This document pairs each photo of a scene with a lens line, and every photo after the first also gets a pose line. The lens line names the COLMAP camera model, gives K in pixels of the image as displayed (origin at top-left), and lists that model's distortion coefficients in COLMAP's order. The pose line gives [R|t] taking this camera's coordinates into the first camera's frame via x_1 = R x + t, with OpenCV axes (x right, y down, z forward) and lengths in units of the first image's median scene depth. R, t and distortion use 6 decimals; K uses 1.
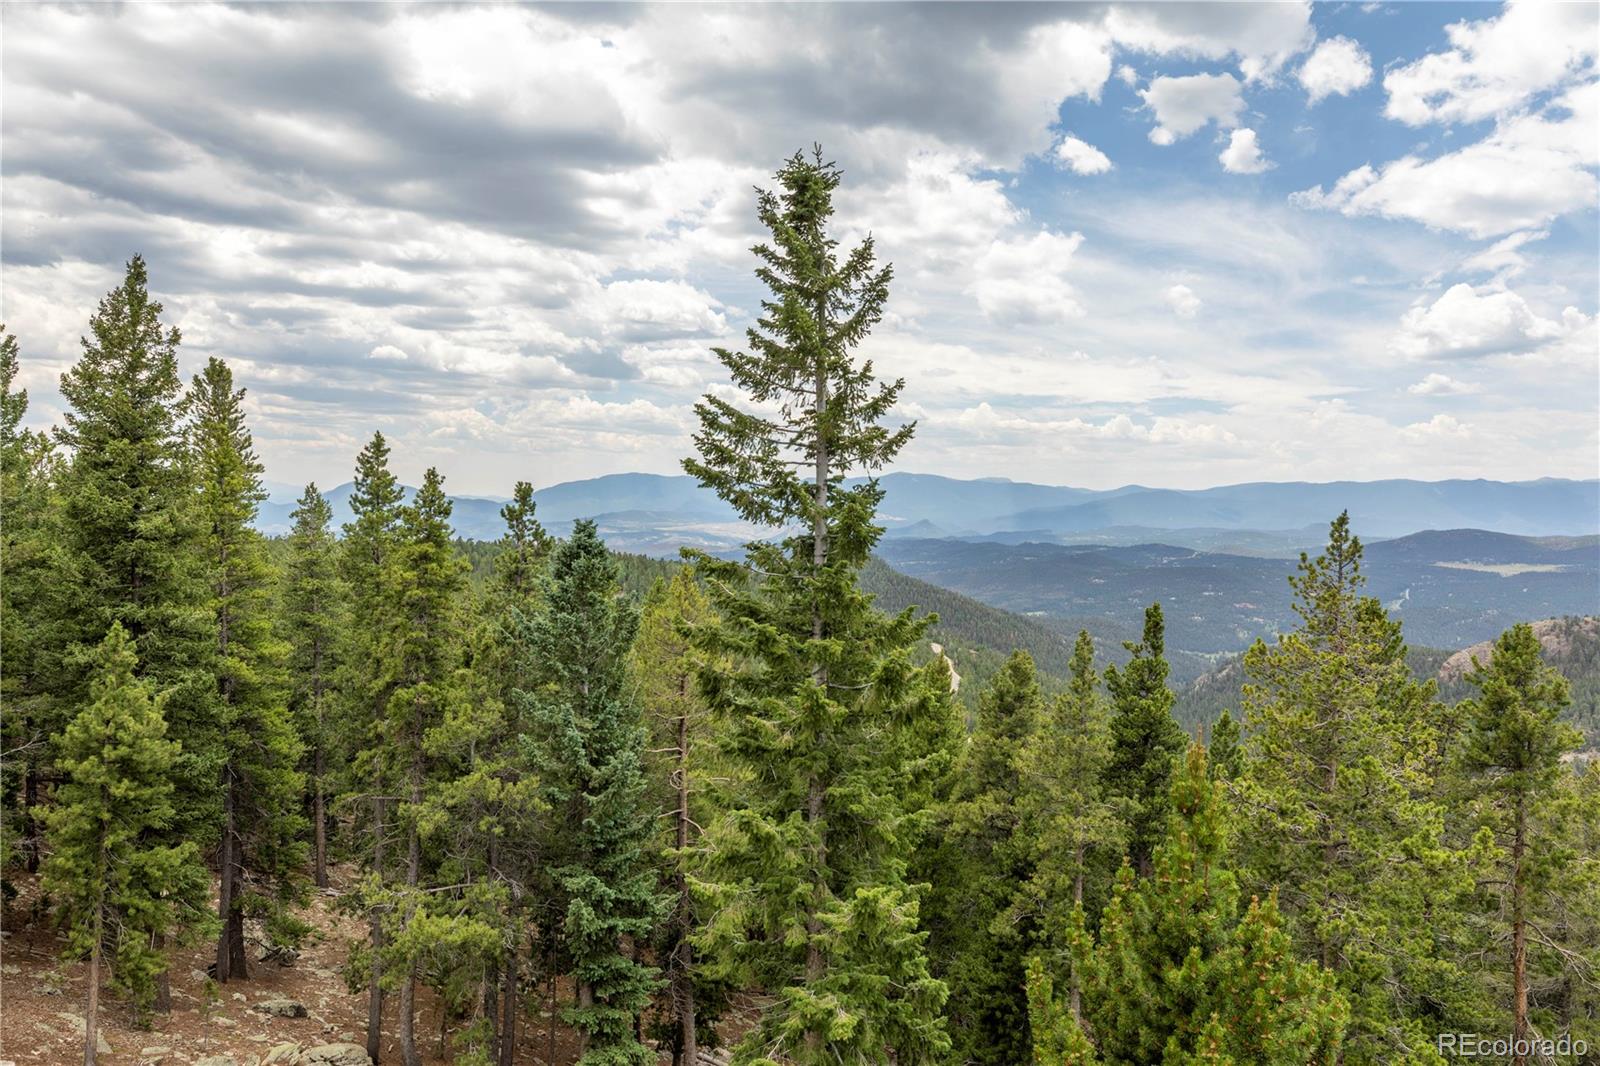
lens RADIAL K [[1015.6, 0, 802.9], [0, 1015.6, 526.8], [0, 0, 1]] dist [0.006731, 0.002533]
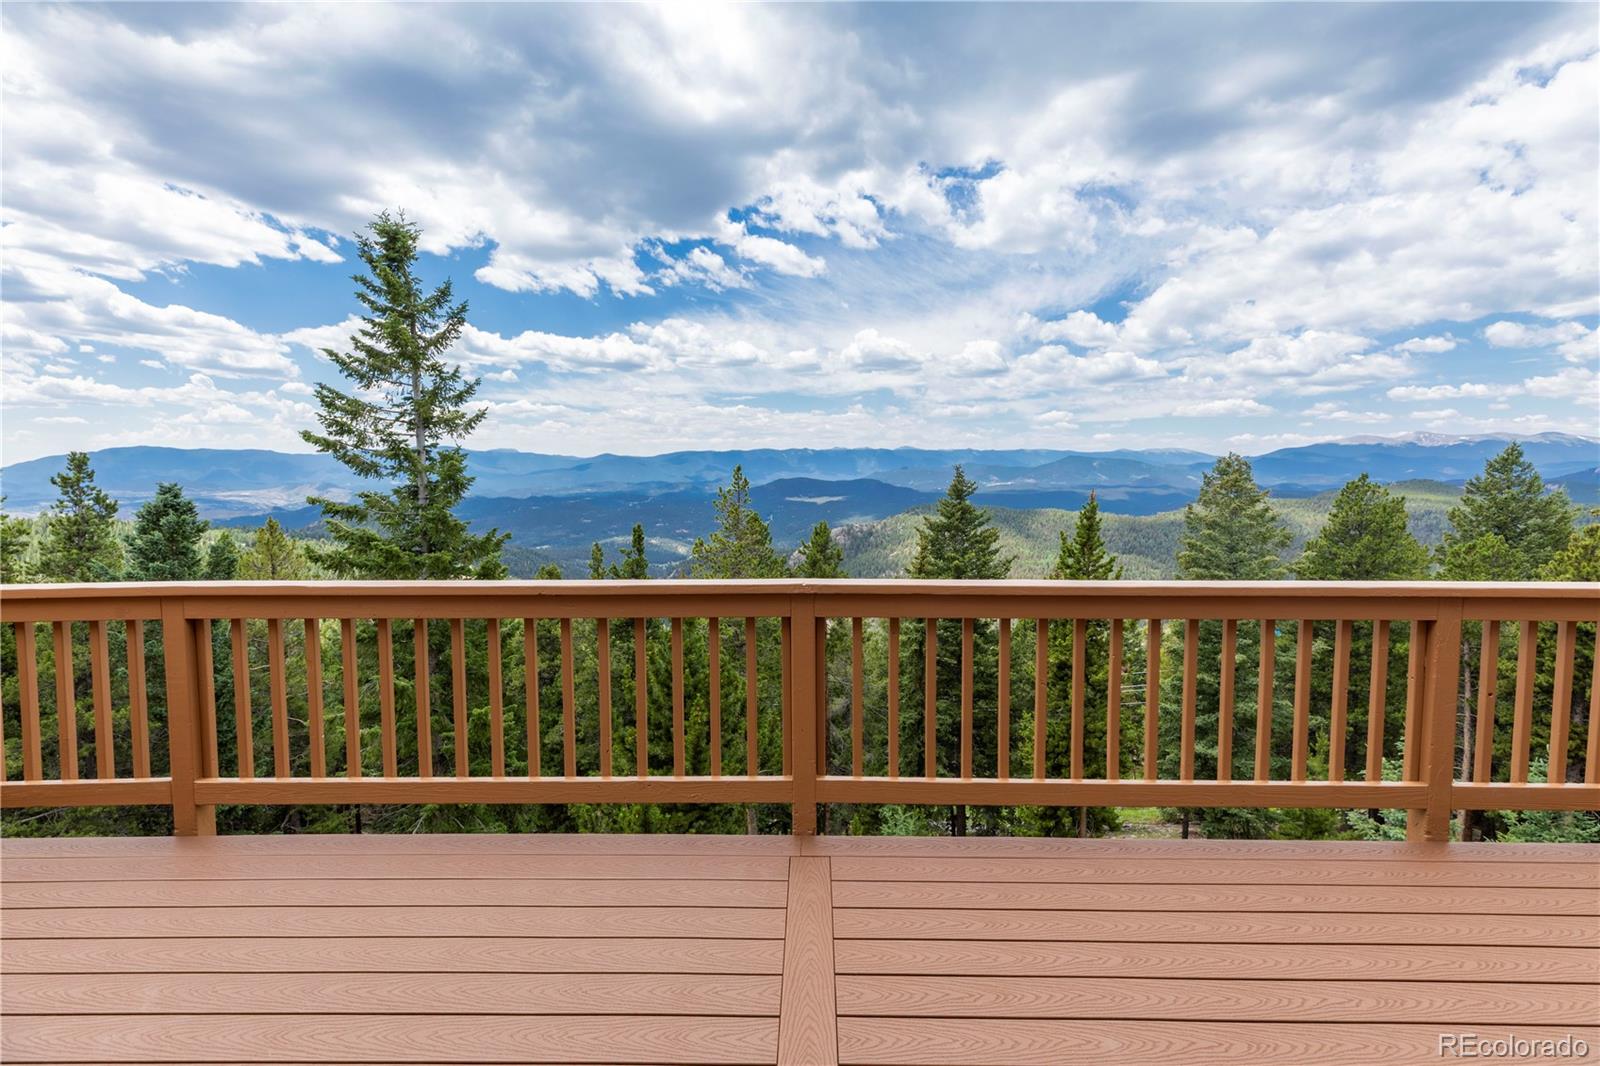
lens RADIAL K [[717.7, 0, 798.4], [0, 717.7, 516.0], [0, 0, 1]] dist [0.009735, -0.000004]
pose [[0.838612, -0.057705, 0.541663, -0.088488], [0.033212, 0.997940, 0.054895, 0.014104], [-0.543715, -0.028046, 0.838801, -0.149039]]
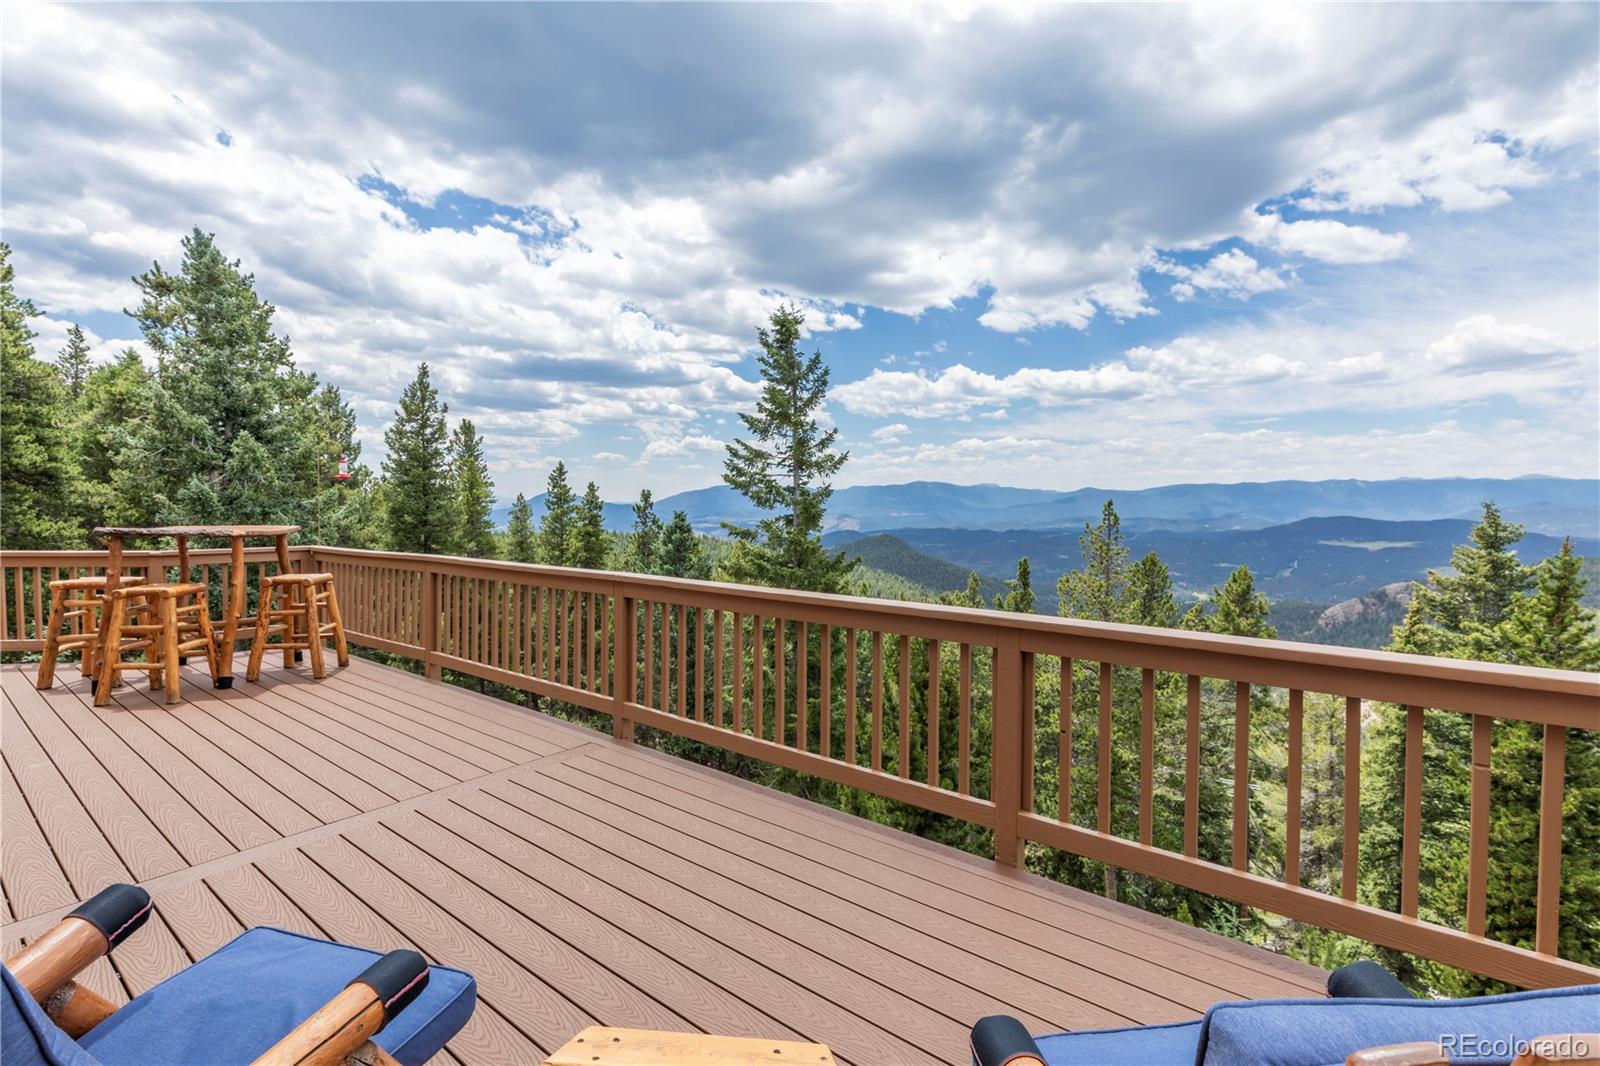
lens RADIAL K [[721.5, 0, 799.9], [0, 721.5, 527.1], [0, 0, 1]] dist [0.002700, 0.000225]
pose [[0.997005, -0.011852, -0.076420, 0.120286], [0.012438, 0.999897, 0.007202, 0.021334], [0.076327, -0.008131, 0.997050, -0.289195]]
